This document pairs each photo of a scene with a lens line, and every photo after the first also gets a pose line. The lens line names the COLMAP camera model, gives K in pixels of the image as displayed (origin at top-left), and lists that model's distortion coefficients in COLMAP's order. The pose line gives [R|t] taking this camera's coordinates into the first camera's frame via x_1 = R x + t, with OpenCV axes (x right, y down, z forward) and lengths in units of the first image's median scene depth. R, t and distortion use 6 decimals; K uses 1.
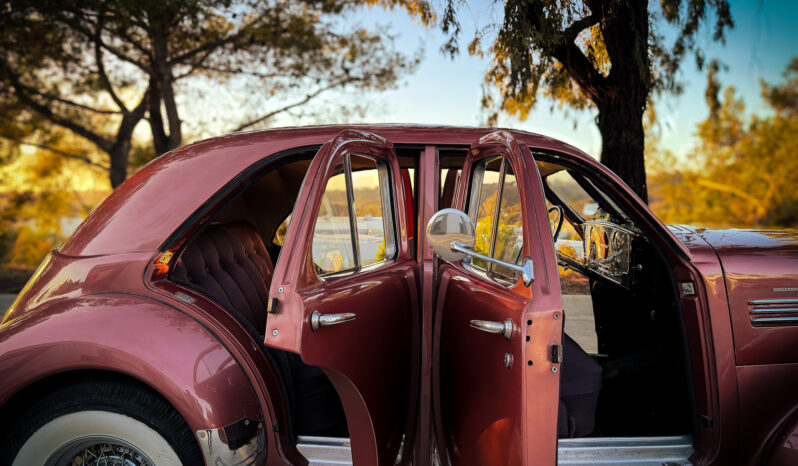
lens RADIAL K [[542.5, 0, 403.4], [0, 542.5, 240.8], [0, 0, 1]] dist [0.105525, -0.180998]
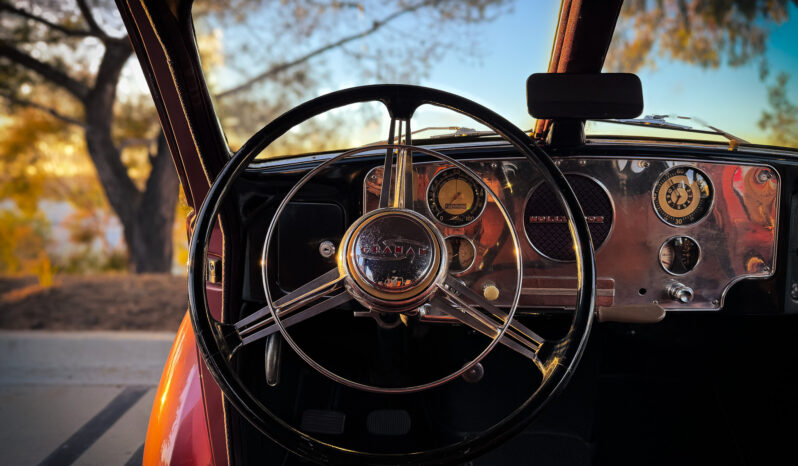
lens RADIAL K [[542.5, 0, 403.4], [0, 542.5, 240.8], [0, 0, 1]] dist [0.105525, -0.180998]
pose [[0.999885, 0.003963, 0.014654, -0.157872], [-0.004258, 0.999788, 0.020134, -0.006023], [-0.014572, -0.020194, 0.999690, 0.326202]]
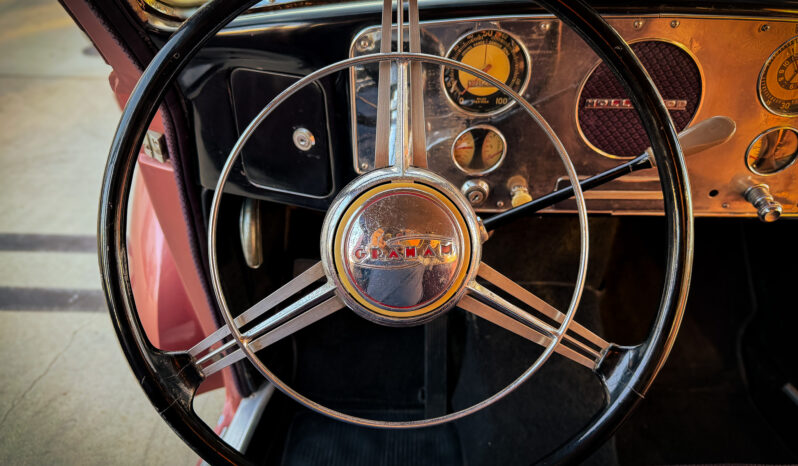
lens RADIAL K [[531.9, 0, 396.3], [0, 531.9, 219.8], [0, 0, 1]] dist [0.000677, -0.028873]
pose [[0.999366, -0.020589, 0.029034, -0.160515], [0.005113, 0.890305, 0.455335, -0.027839], [-0.035223, -0.454899, 0.889846, 0.360644]]
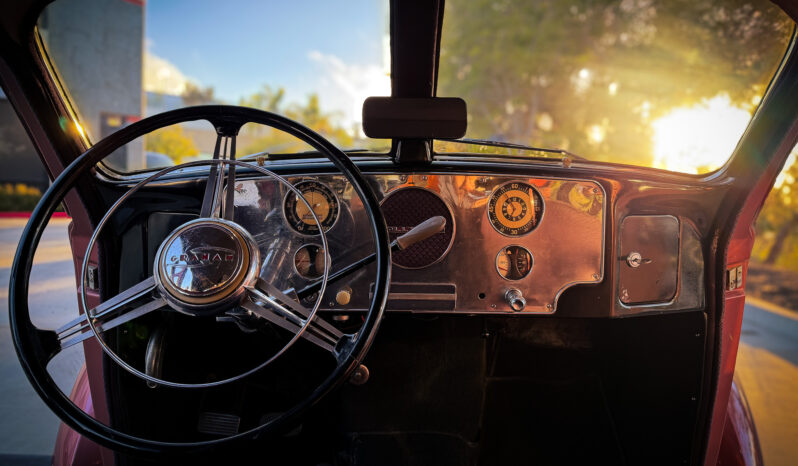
lens RADIAL K [[542.5, 0, 403.4], [0, 542.5, 240.8], [0, 0, 1]] dist [0.105525, -0.180998]
pose [[0.999076, 0.006687, 0.042451, -0.131217], [-0.006798, 0.999974, 0.002459, -0.006106], [-0.042434, -0.002746, 0.999096, 0.317377]]
